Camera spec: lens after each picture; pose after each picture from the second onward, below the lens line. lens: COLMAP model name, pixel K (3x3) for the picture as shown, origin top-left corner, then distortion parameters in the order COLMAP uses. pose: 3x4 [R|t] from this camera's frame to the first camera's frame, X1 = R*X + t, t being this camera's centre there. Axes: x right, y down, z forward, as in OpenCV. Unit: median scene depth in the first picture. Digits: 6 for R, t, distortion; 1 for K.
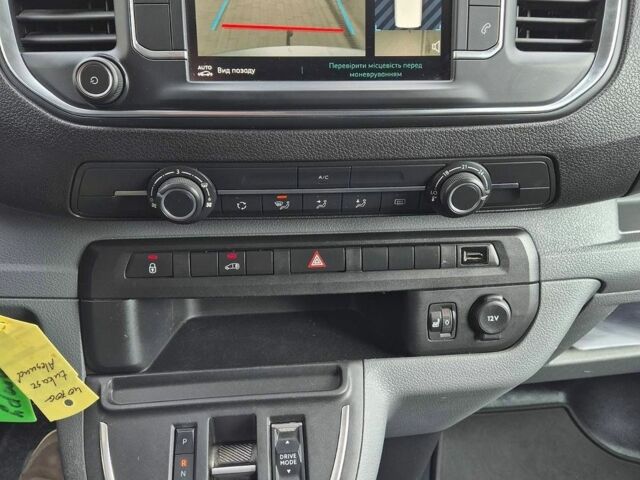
lens RADIAL K [[581.4, 0, 320.0], [0, 581.4, 240.0], [0, 0, 1]] dist [0.046909, -0.019126]
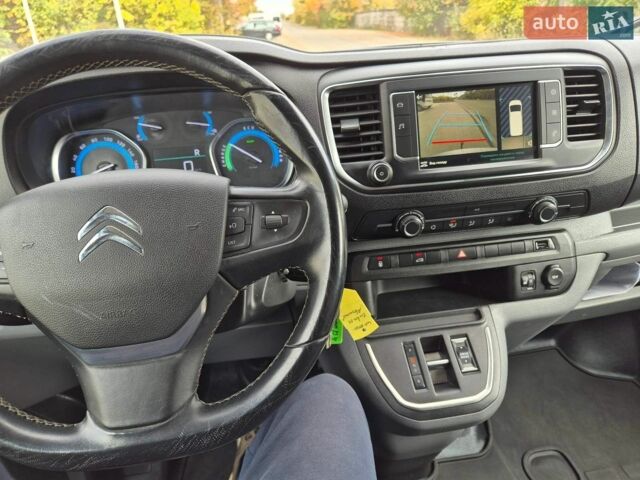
lens RADIAL K [[424.0, 0, 320.0], [0, 424.0, 240.0], [0, 0, 1]] dist [0.003521, -0.001058]
pose [[0.996493, -0.082281, -0.015192, -0.480335], [0.081274, 0.995004, -0.057983, 0.035659], [0.019887, 0.056545, 0.998202, -0.440704]]
